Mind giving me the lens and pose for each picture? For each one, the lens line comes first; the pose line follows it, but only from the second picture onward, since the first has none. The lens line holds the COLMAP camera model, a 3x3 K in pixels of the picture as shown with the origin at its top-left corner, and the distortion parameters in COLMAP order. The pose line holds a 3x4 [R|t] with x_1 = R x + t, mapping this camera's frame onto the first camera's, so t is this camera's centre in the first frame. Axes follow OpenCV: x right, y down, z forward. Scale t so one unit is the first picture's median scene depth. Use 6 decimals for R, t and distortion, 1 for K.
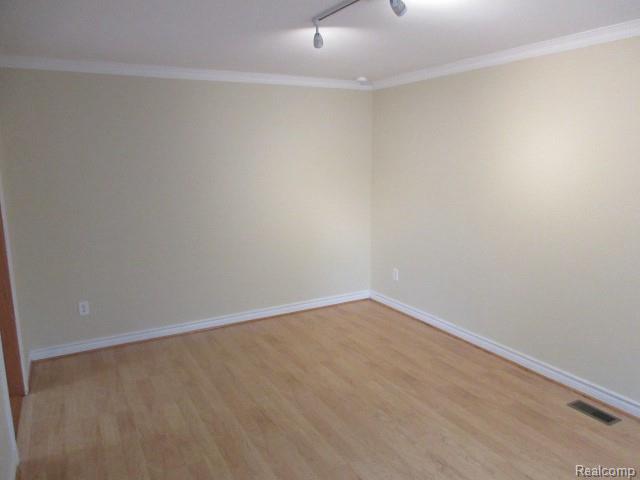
lens RADIAL K [[467.6, 0, 317.6], [0, 467.6, 247.8], [0, 0, 1]] dist [-0.009113, -0.006356]
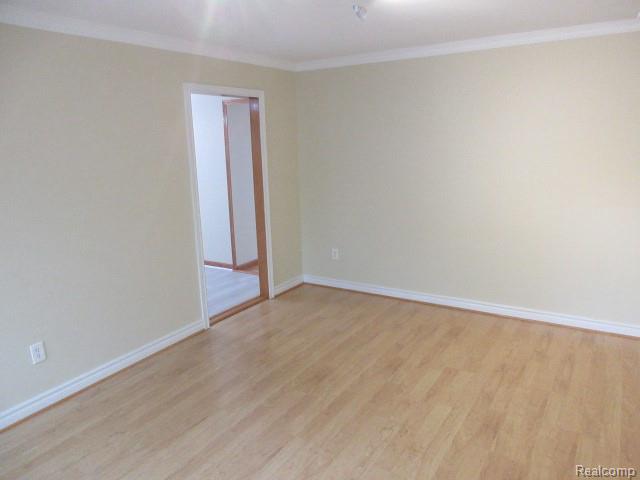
lens RADIAL K [[473.4, 0, 320.0], [0, 473.4, 240.0], [0, 0, 1]] dist [-0.010676, 0.008011]
pose [[0.490992, 0.185450, -0.851196, 0.587607], [-0.150157, 0.980471, 0.127000, -0.067068], [0.858126, 0.065457, 0.509250, 0.316942]]
